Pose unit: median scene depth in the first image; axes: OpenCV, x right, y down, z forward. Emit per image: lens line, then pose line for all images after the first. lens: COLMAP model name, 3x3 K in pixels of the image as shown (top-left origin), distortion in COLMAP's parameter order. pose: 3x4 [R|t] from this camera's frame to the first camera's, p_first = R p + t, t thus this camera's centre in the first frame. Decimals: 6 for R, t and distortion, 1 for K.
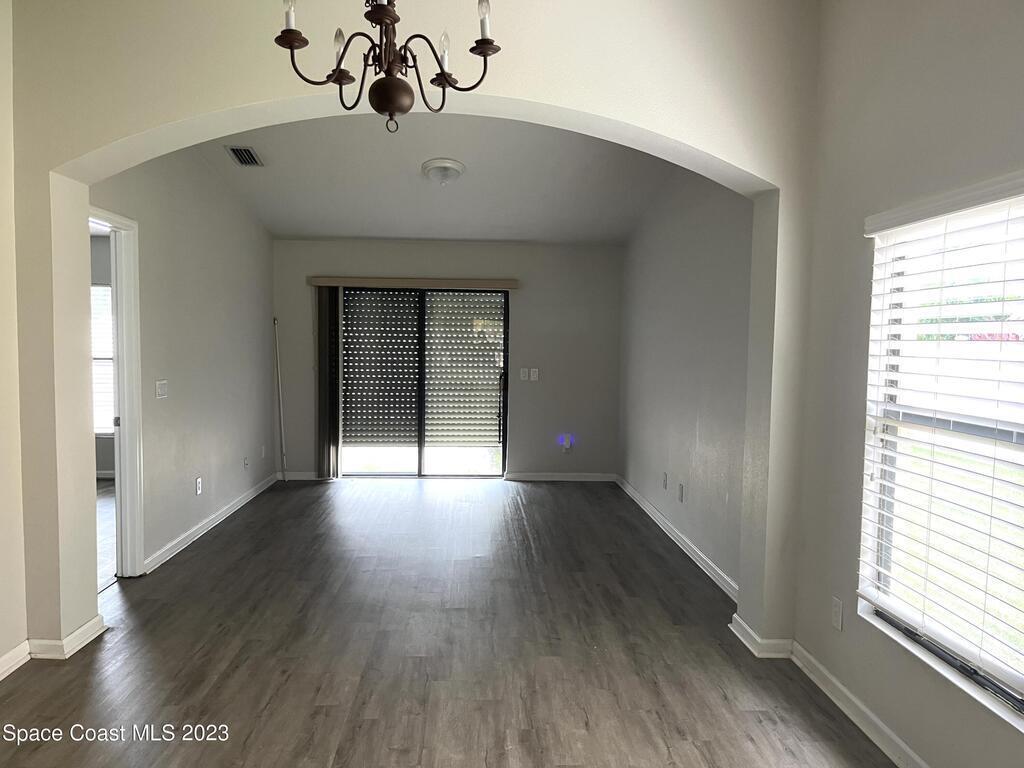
lens RADIAL K [[786.8, 0, 507.1], [0, 786.8, 385.5], [0, 0, 1]] dist [0.051732, -0.063364]
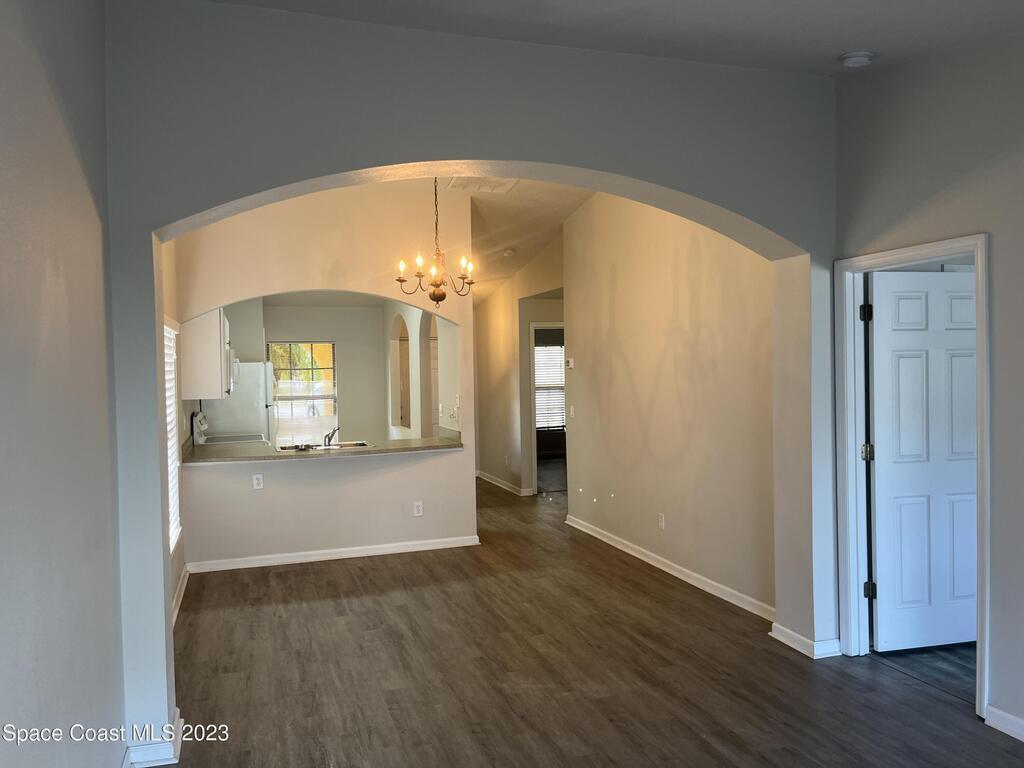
lens RADIAL K [[786.8, 0, 517.6], [0, 786.8, 384.7], [0, 0, 1]] dist [0.051732, -0.063364]
pose [[-0.958649, 0.009130, -0.284445, 0.212664], [-0.012935, 0.997055, 0.075594, -0.163688], [0.284297, 0.076148, -0.955707, 2.203353]]
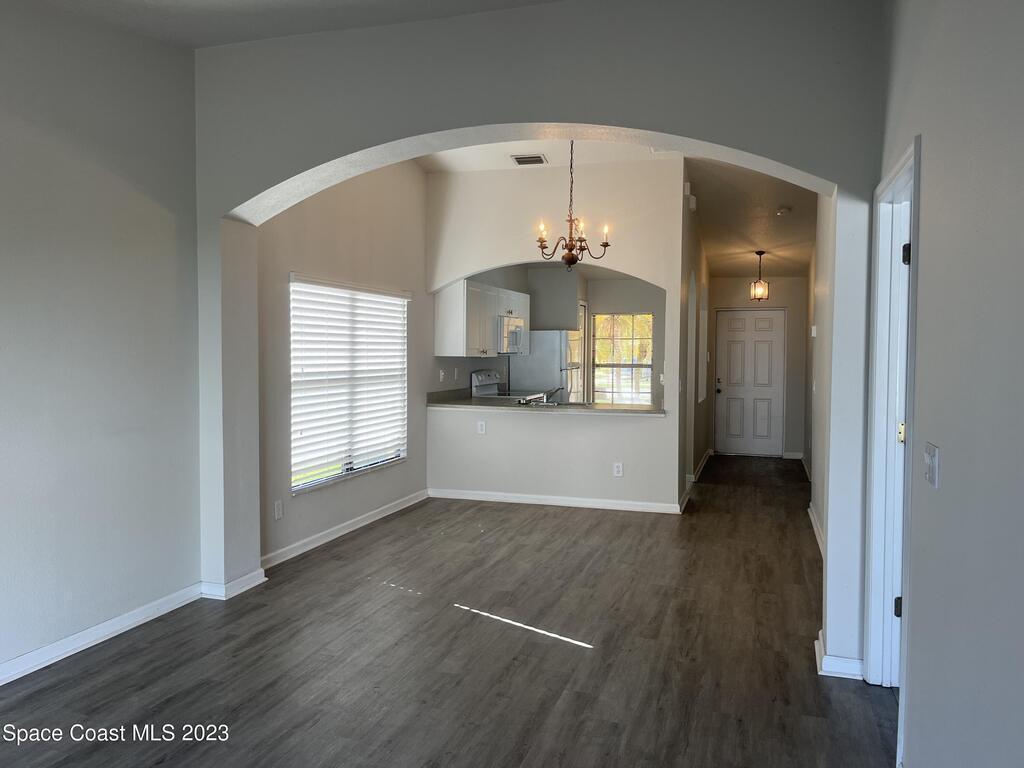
lens RADIAL K [[786.8, 0, 510.2], [0, 786.8, 382.5], [0, 0, 1]] dist [0.051732, -0.063364]
pose [[-0.940079, -0.035834, 0.339068, -0.547299], [-0.001397, 0.994858, 0.101266, -0.130380], [-0.340953, 0.094724, -0.935296, 2.251585]]
